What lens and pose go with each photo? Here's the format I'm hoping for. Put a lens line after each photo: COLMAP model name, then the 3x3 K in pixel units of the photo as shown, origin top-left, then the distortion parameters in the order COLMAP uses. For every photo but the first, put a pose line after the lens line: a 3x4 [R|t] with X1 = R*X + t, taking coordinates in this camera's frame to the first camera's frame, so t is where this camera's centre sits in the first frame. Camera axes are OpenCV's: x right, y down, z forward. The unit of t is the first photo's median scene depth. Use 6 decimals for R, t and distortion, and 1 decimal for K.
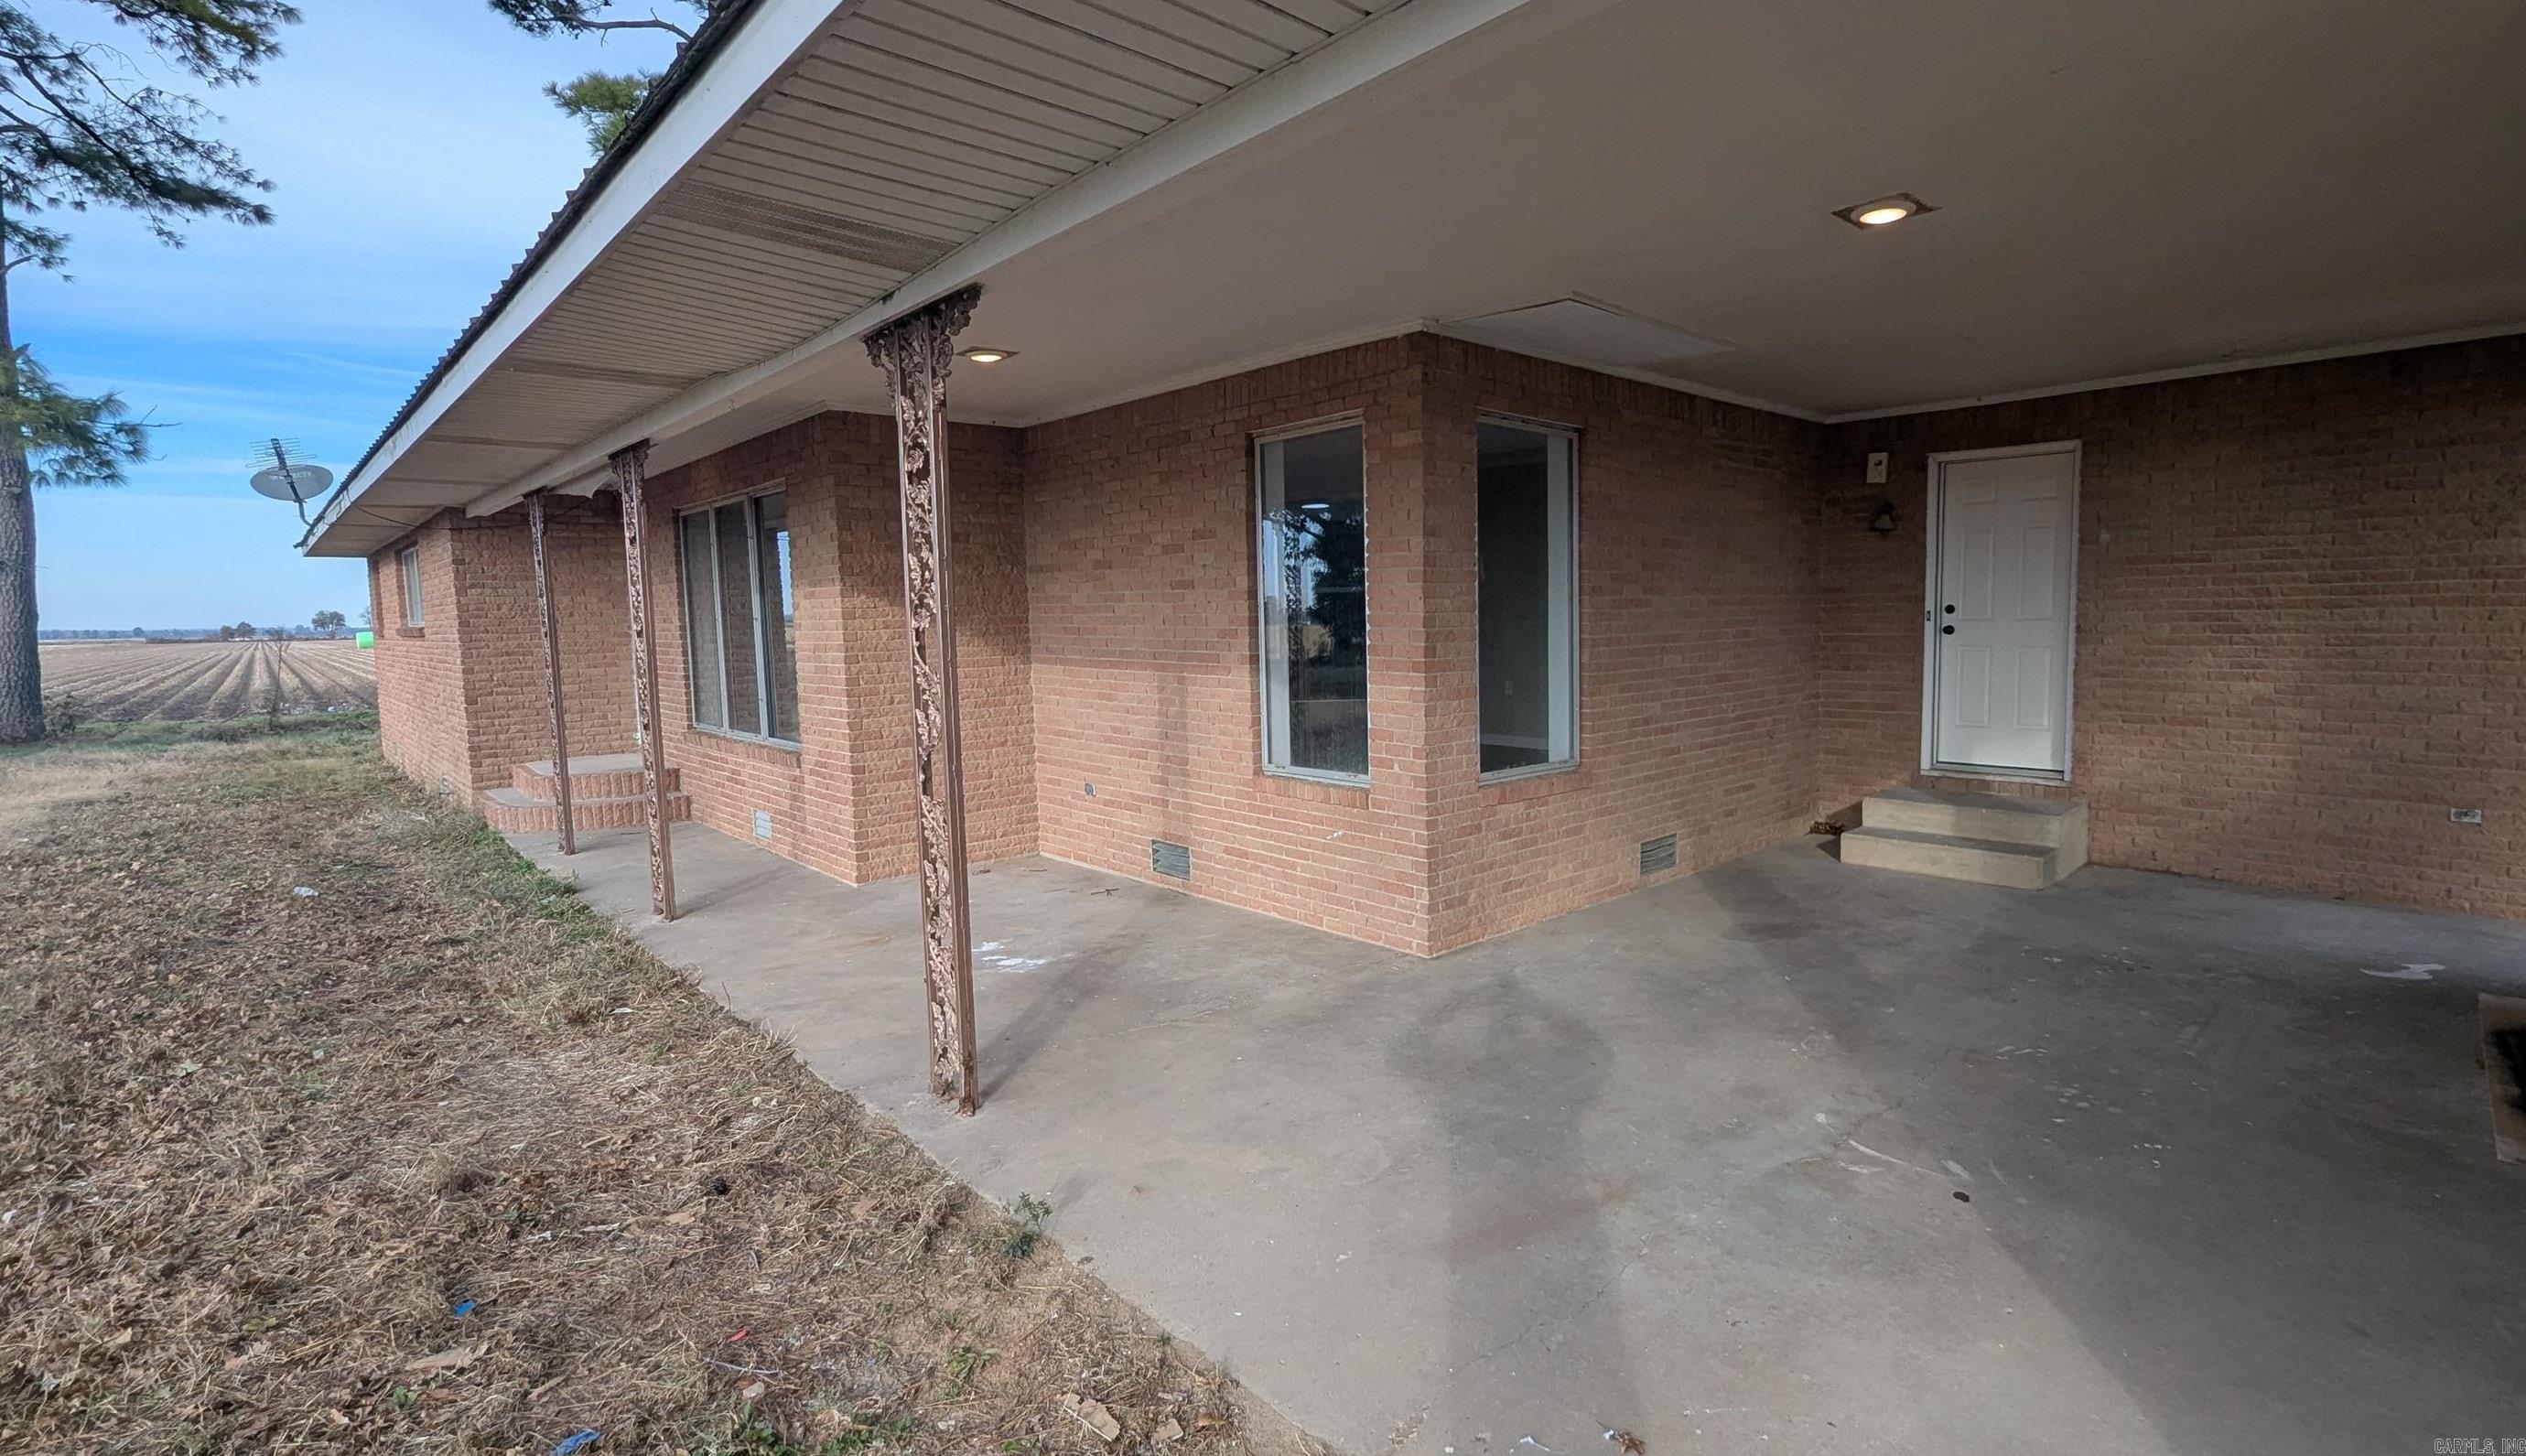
lens RADIAL K [[1323.3, 0, 1264.8], [0, 1323.3, 727.6], [0, 0, 1]] dist [0.002082, -0.000033]
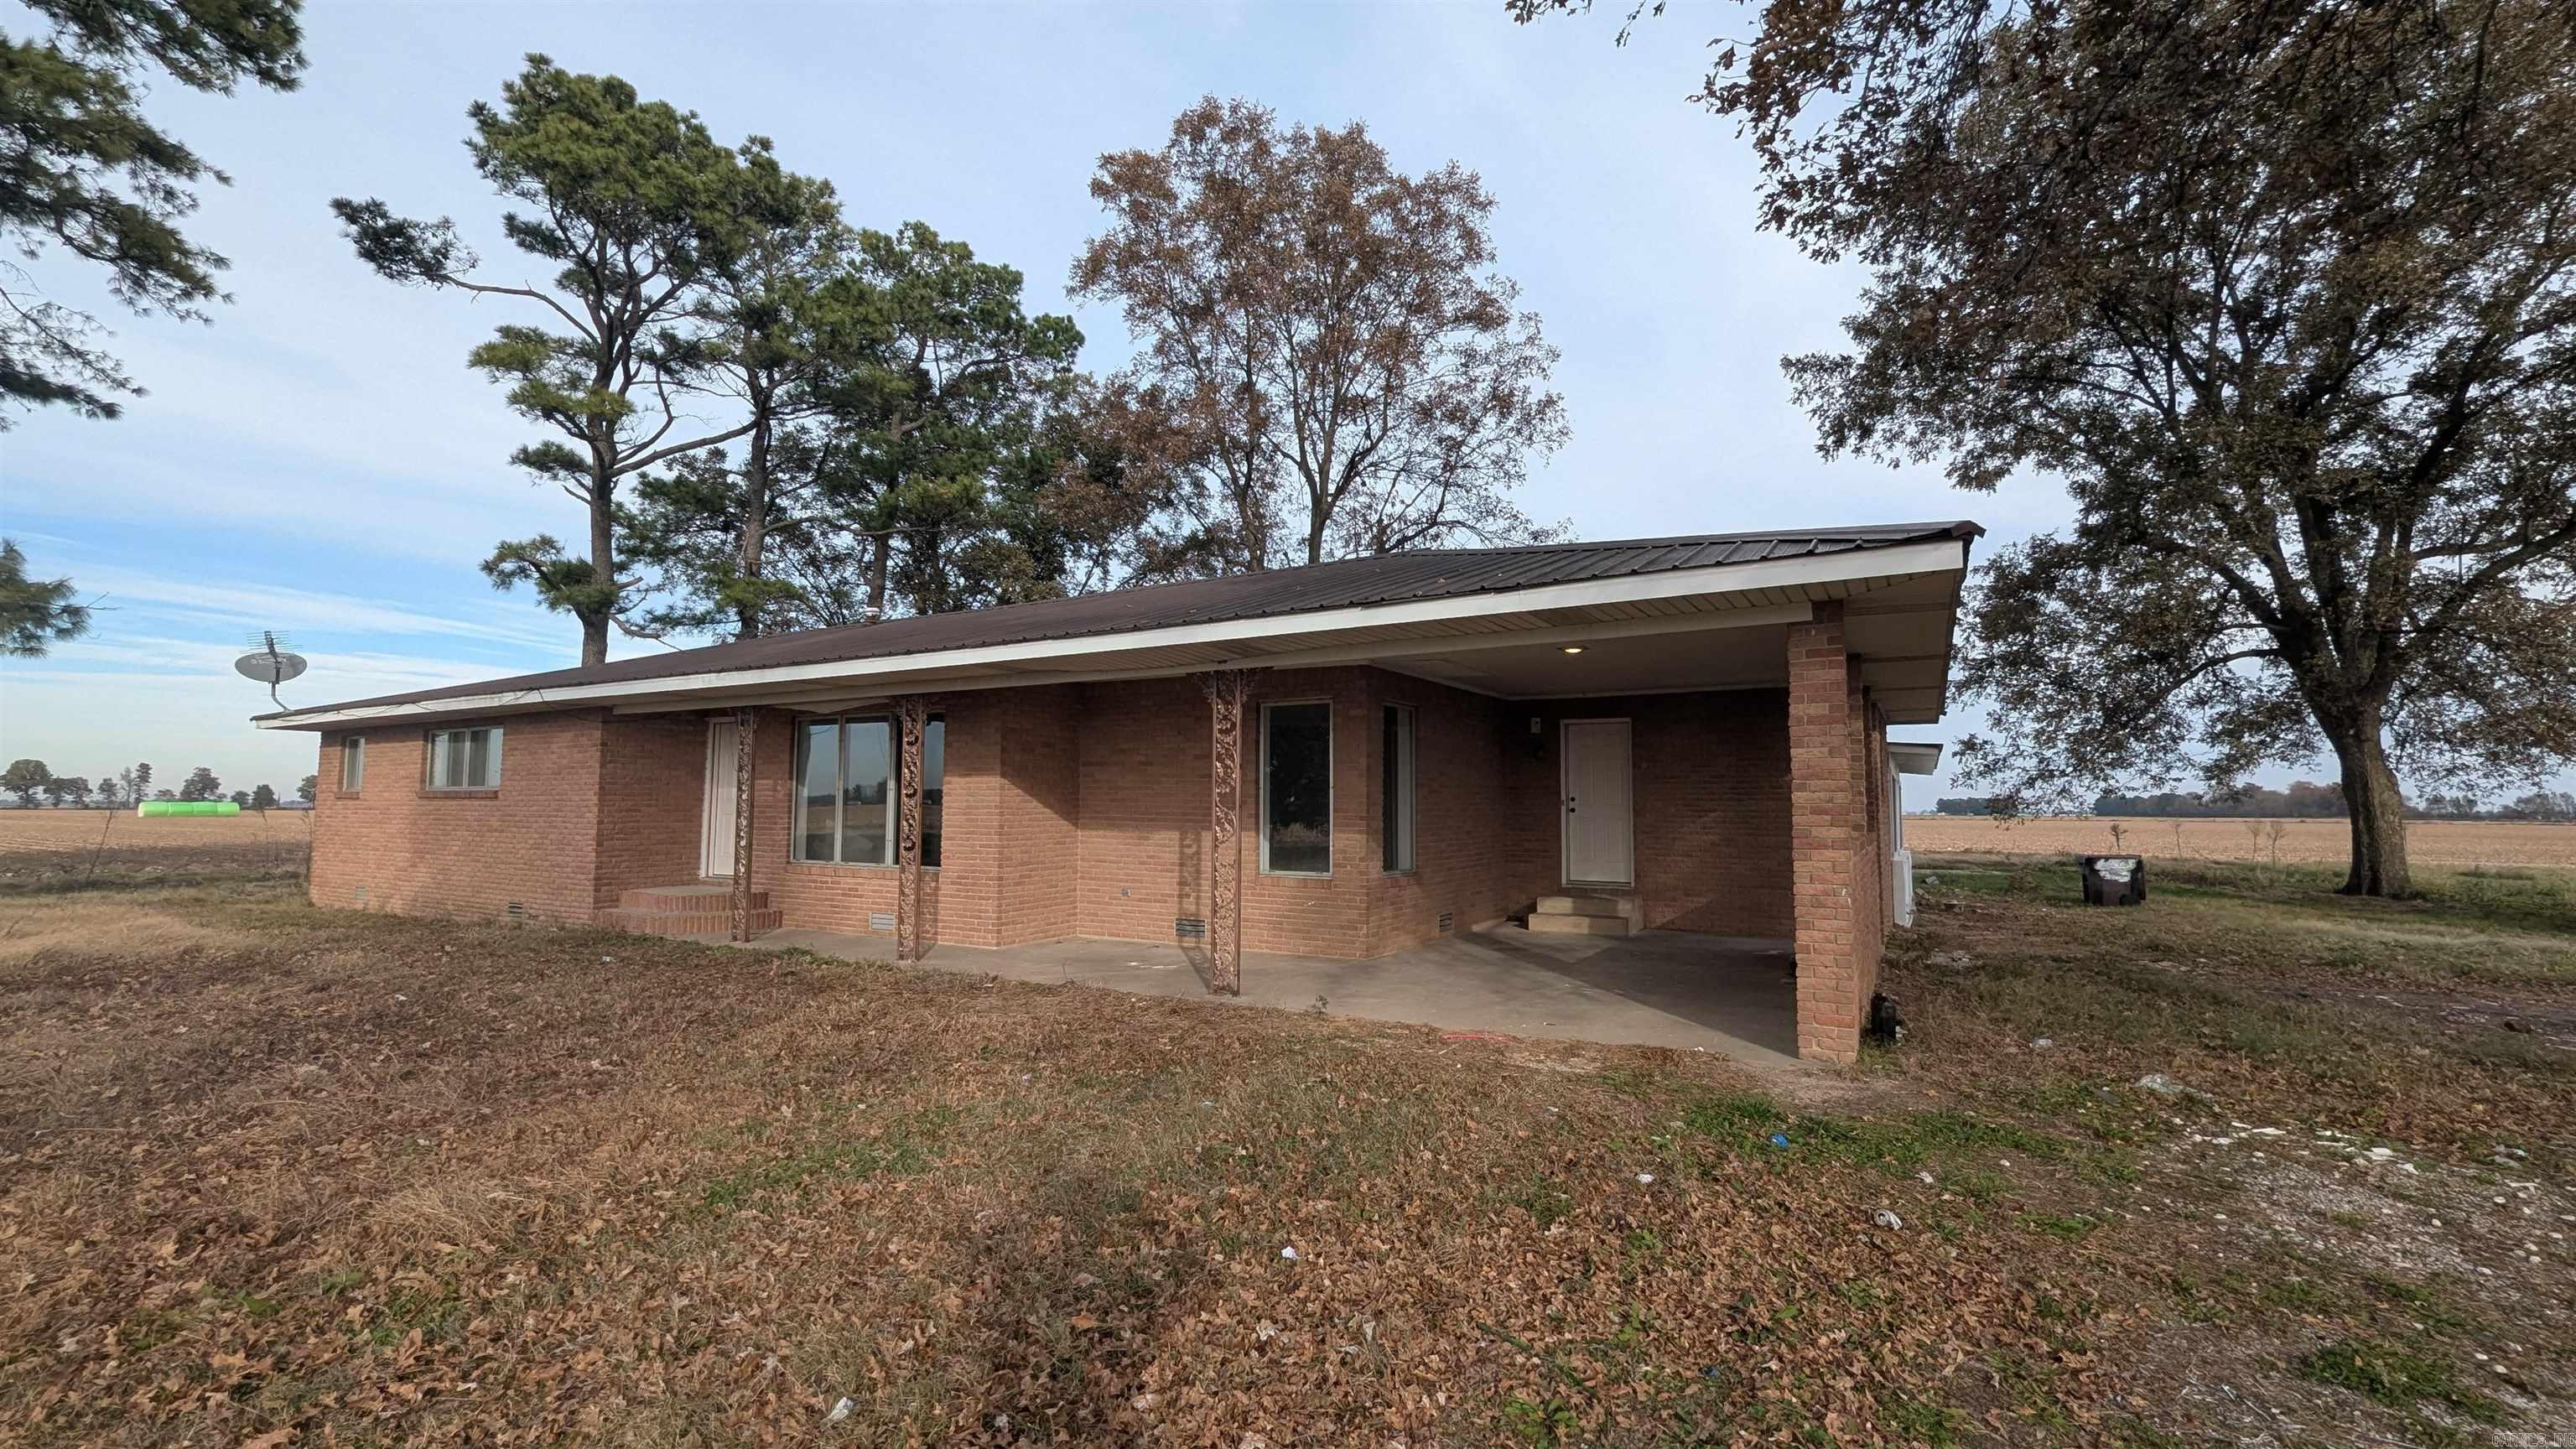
lens RADIAL K [[1060.8, 0, 1286.1], [0, 1060.8, 727.7], [0, 0, 1]] dist [0.001049, -0.000920]
pose [[0.969022, 0.038741, 0.243915, -0.265644], [-0.000584, 0.987977, -0.154599, 0.046306], [-0.246972, 0.149668, 0.957395, -0.388108]]
